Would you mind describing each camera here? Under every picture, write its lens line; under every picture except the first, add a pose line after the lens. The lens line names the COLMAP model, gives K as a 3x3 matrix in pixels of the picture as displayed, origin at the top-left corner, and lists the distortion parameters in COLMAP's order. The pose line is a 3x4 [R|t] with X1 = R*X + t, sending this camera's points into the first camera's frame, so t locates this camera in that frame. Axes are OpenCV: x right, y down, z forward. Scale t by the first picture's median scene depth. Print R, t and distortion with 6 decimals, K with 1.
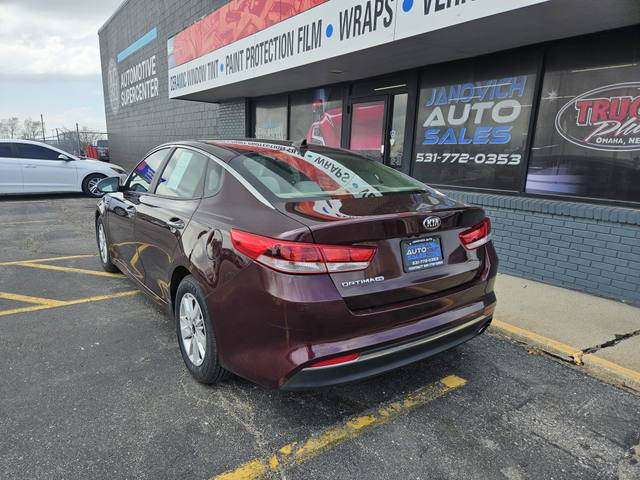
lens RADIAL K [[428.4, 0, 318.6], [0, 428.4, 251.0], [0, 0, 1]] dist [0.053625, -0.042181]
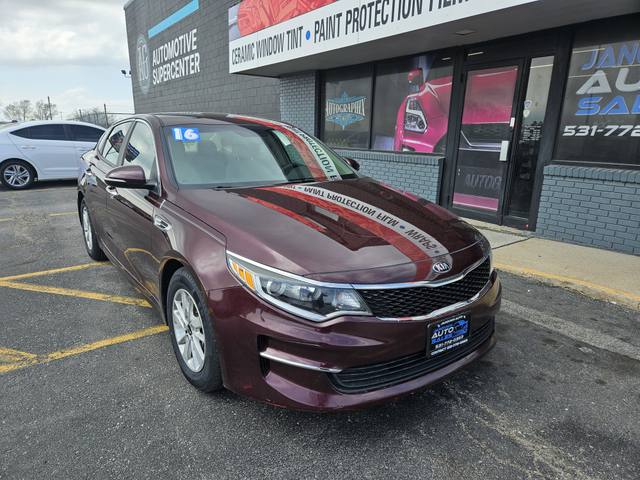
lens RADIAL K [[428.4, 0, 311.9], [0, 428.4, 245.3], [0, 0, 1]] dist [0.053625, -0.042181]
pose [[0.999641, -0.009155, -0.025178, -0.257491], [0.010019, 0.999358, 0.034403, -0.024079], [0.024846, -0.034643, 0.999091, 0.113794]]
